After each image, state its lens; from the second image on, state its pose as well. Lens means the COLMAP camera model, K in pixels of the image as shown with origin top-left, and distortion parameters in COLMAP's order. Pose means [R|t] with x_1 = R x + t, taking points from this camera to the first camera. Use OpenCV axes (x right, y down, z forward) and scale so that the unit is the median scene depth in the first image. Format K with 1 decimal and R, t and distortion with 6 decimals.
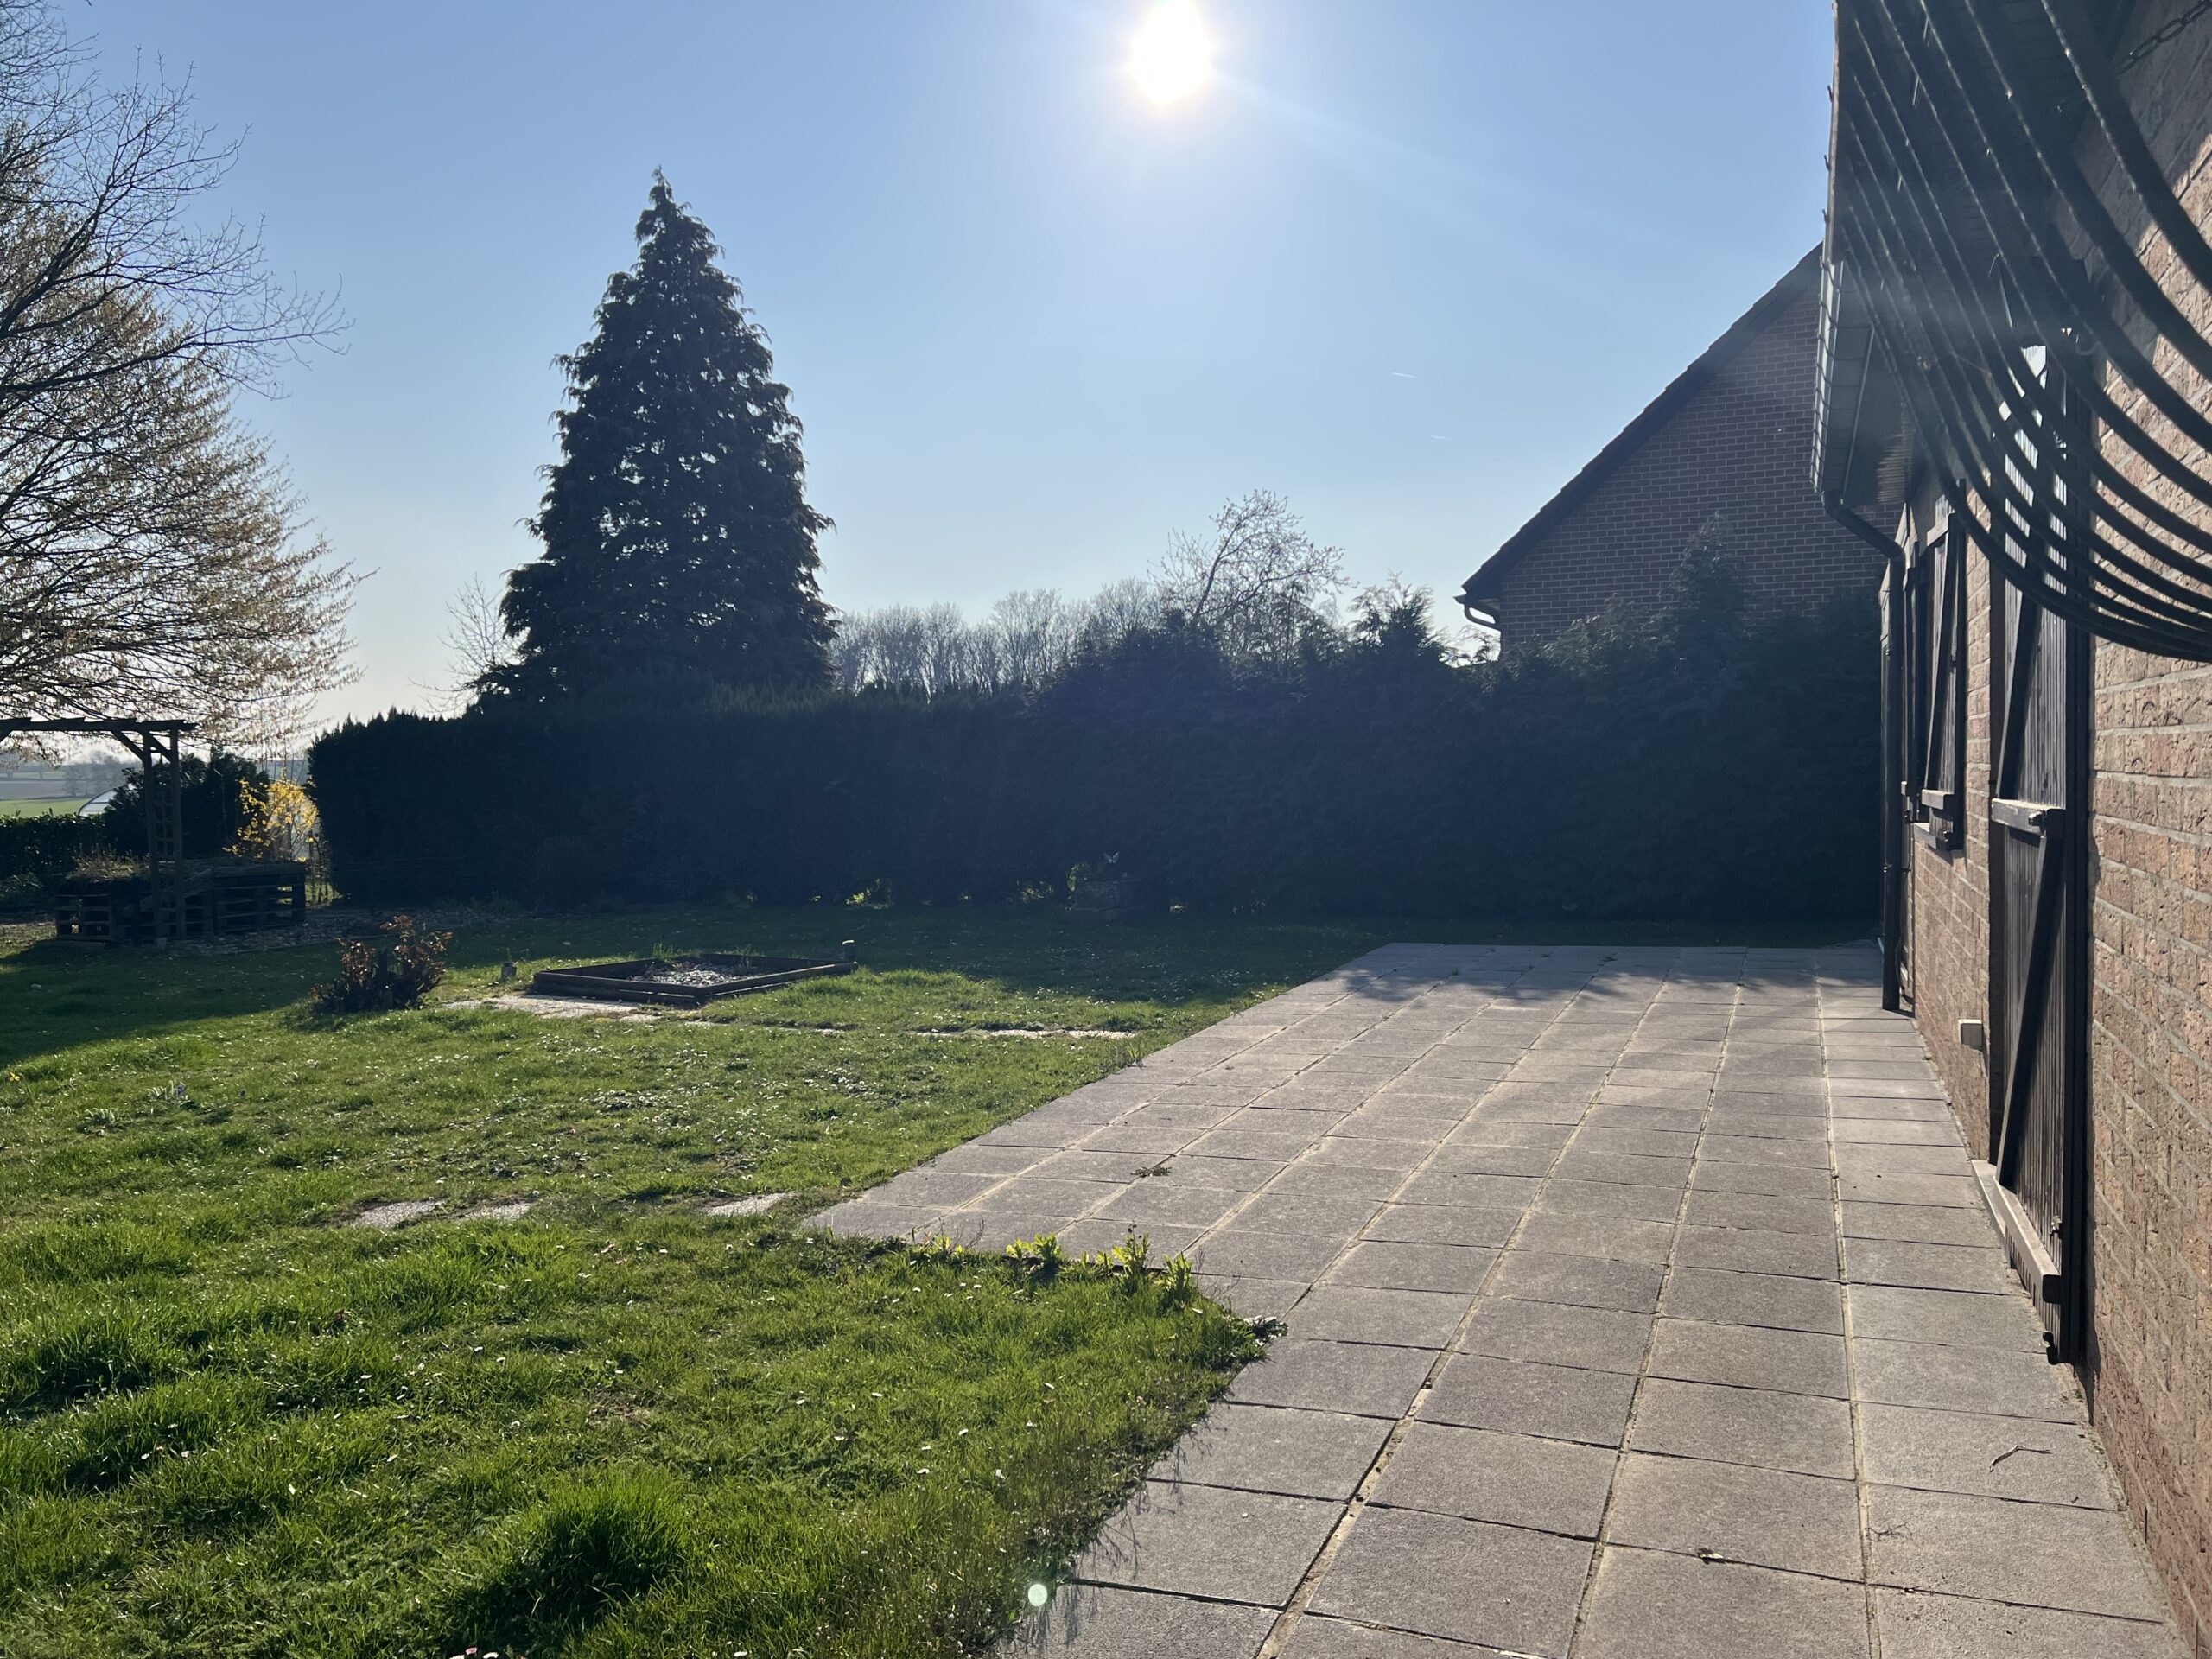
lens RADIAL K [[1658.8, 0, 1118.5], [0, 1658.8, 830.2], [0, 0, 1]] dist [0.037163, -0.035760]
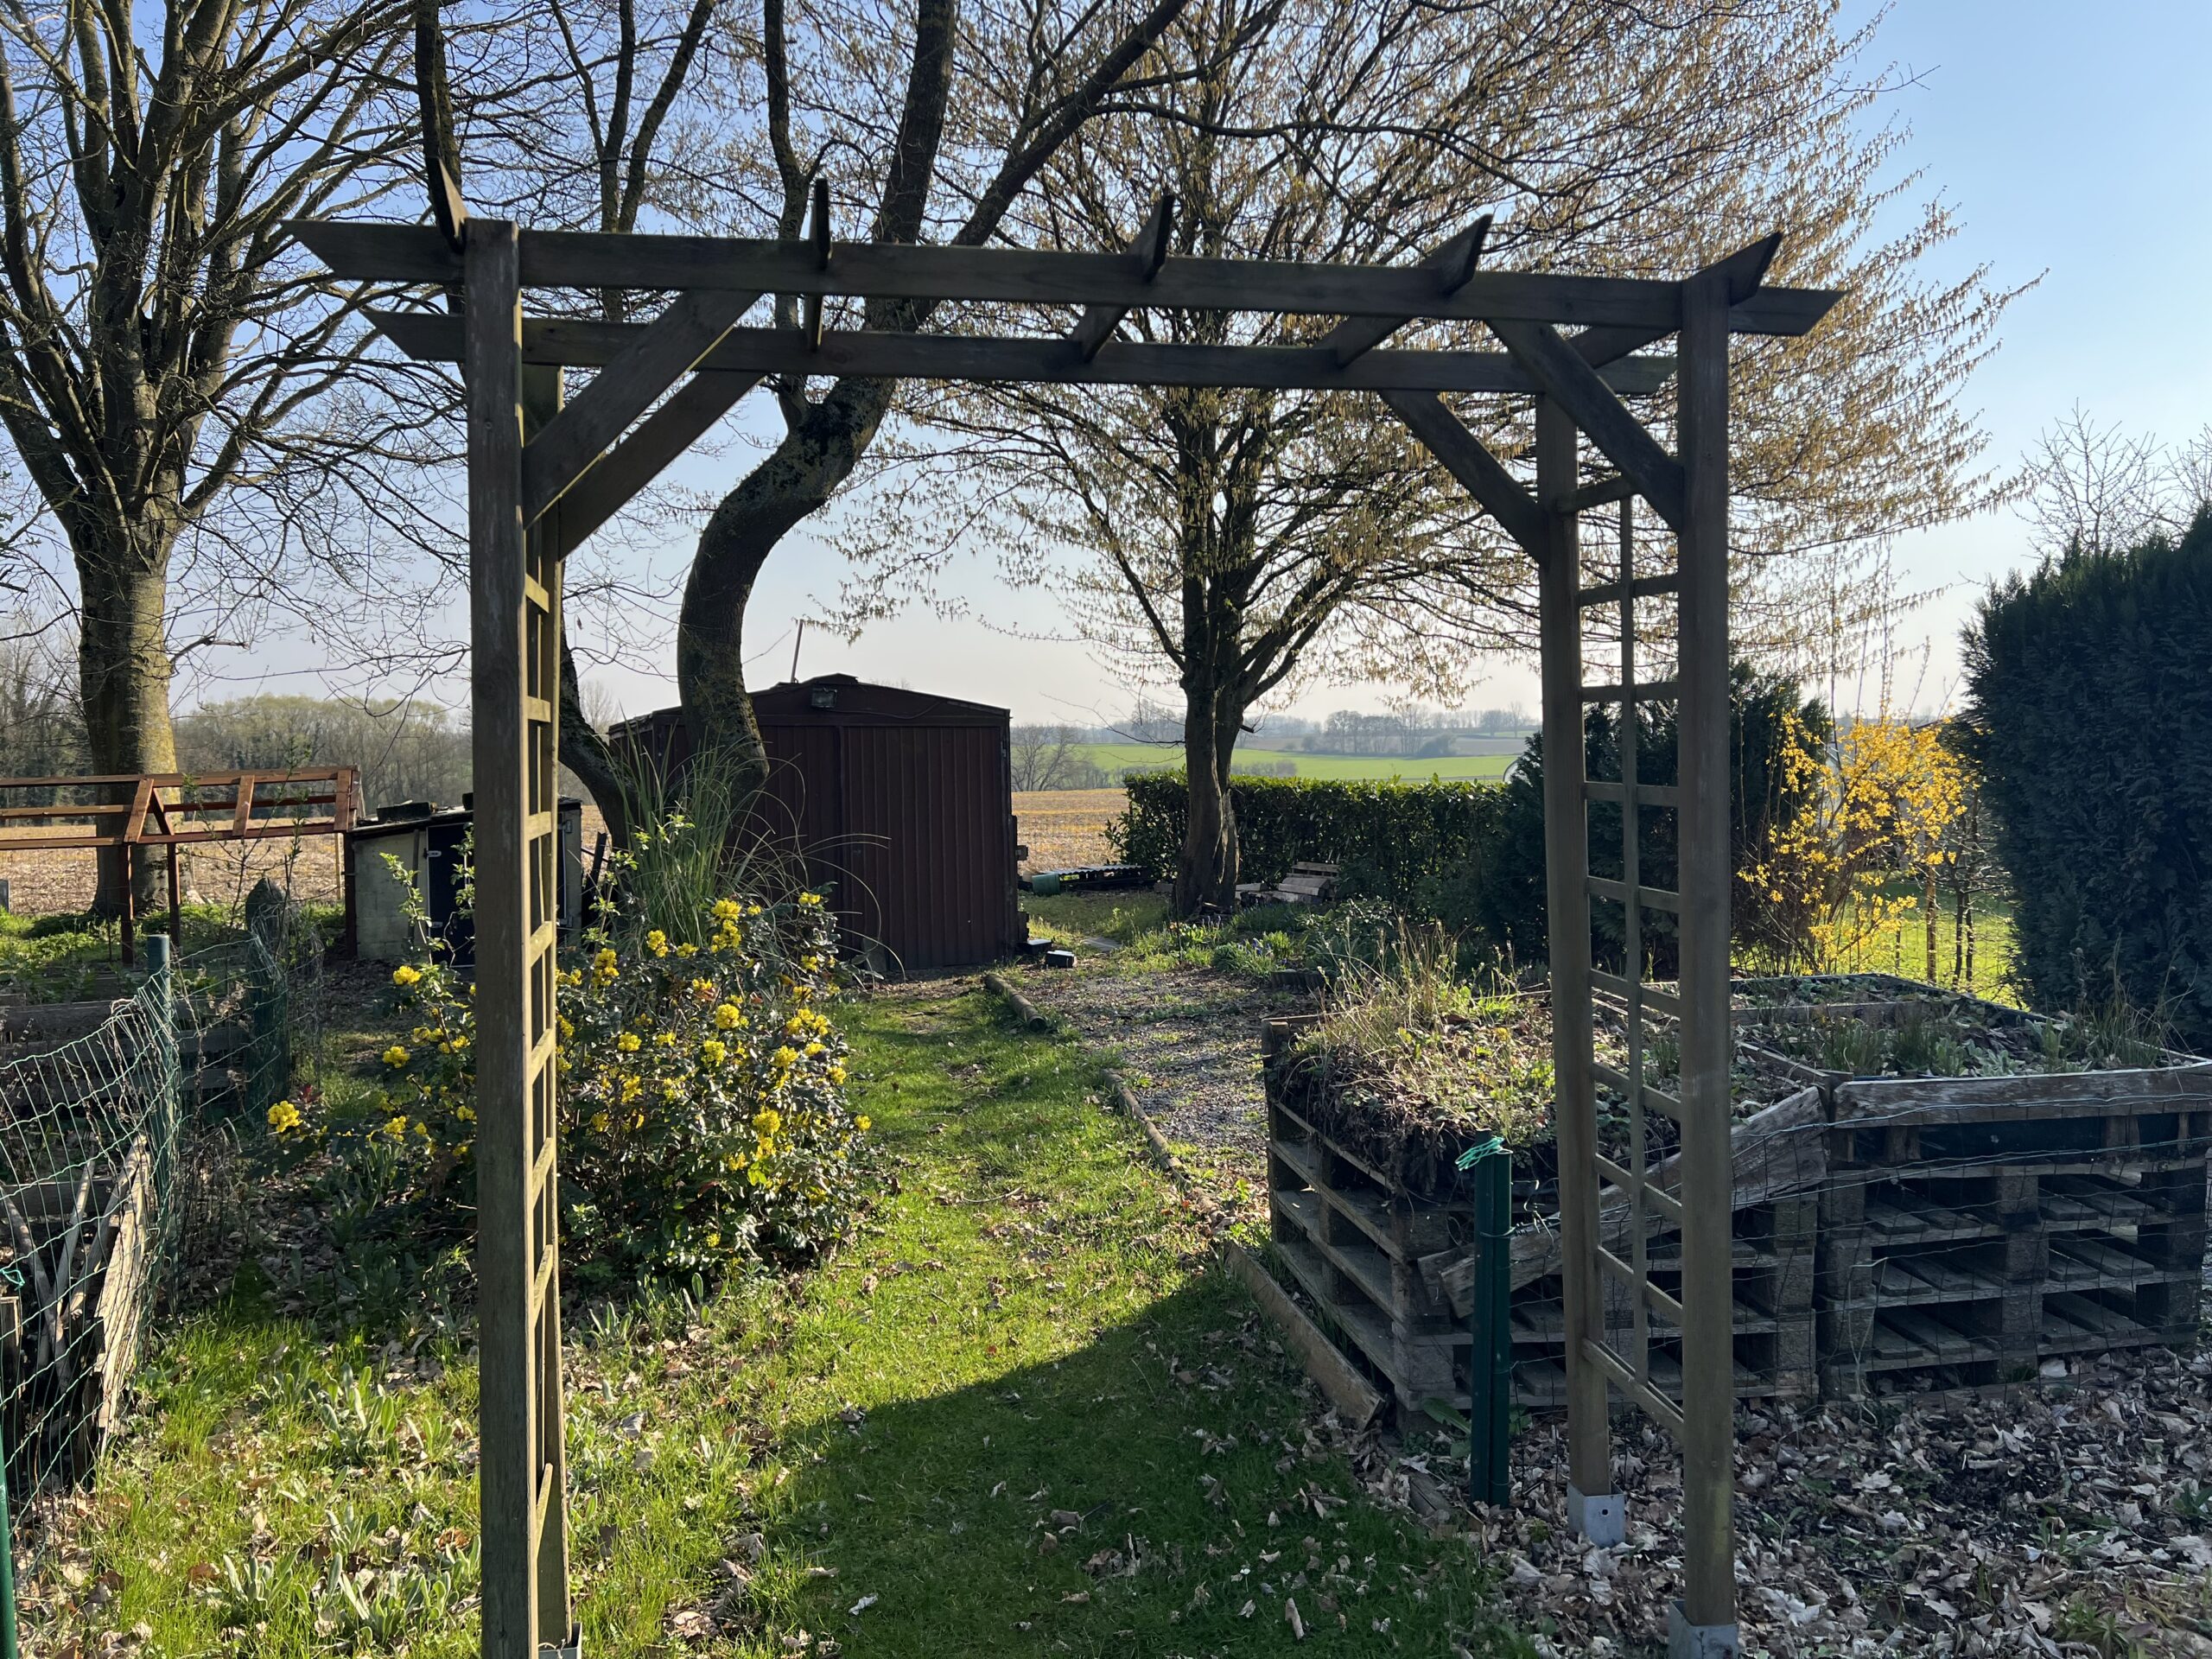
lens RADIAL K [[1658.8, 0, 1118.5], [0, 1658.8, 830.2], [0, 0, 1]] dist [0.037163, -0.035760]
pose [[0.692423, 0.041449, -0.720300, -0.332761], [-0.025047, 0.999128, 0.033416, -0.010203], [0.721056, -0.005097, 0.692858, 0.579790]]
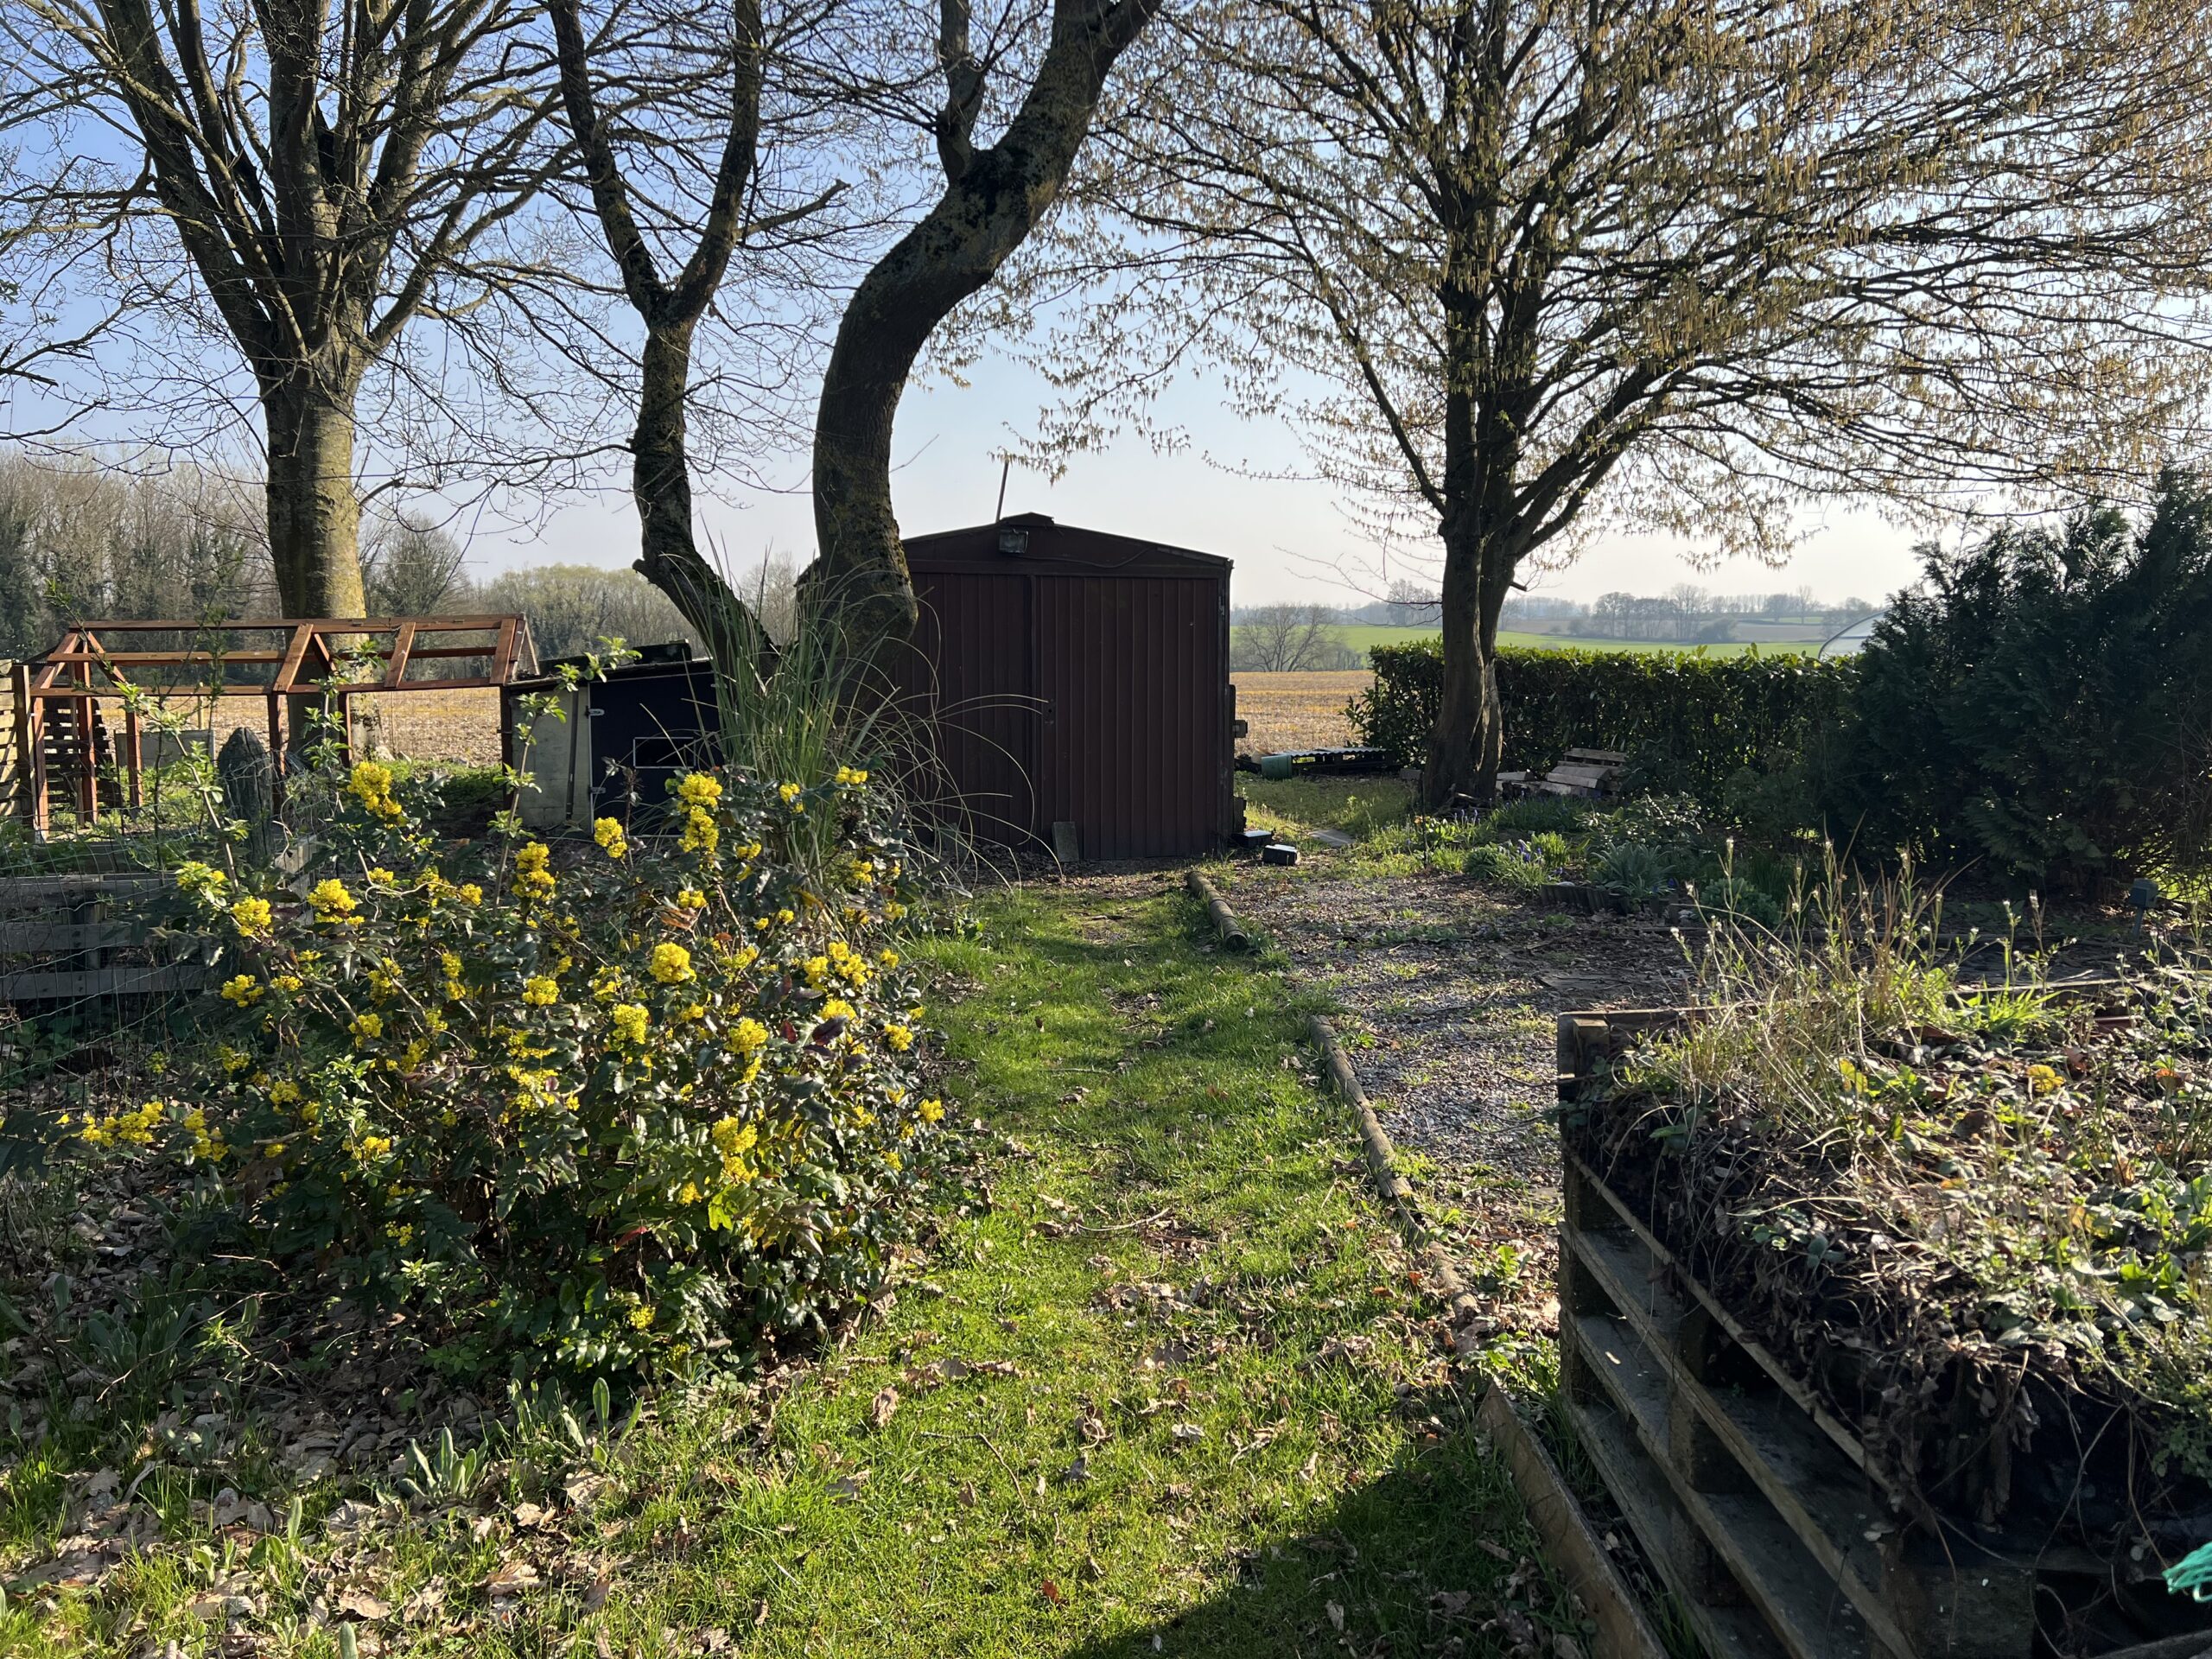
lens RADIAL K [[1689.2, 0, 1106.0], [0, 1689.2, 829.5], [0, 0, 1]] dist [0.071158, -0.108355]
pose [[0.573123, 0.113973, -0.811505, -0.391093], [-0.042988, 0.993099, 0.109117, -0.004741], [0.818341, -0.027652, 0.574067, 0.641351]]
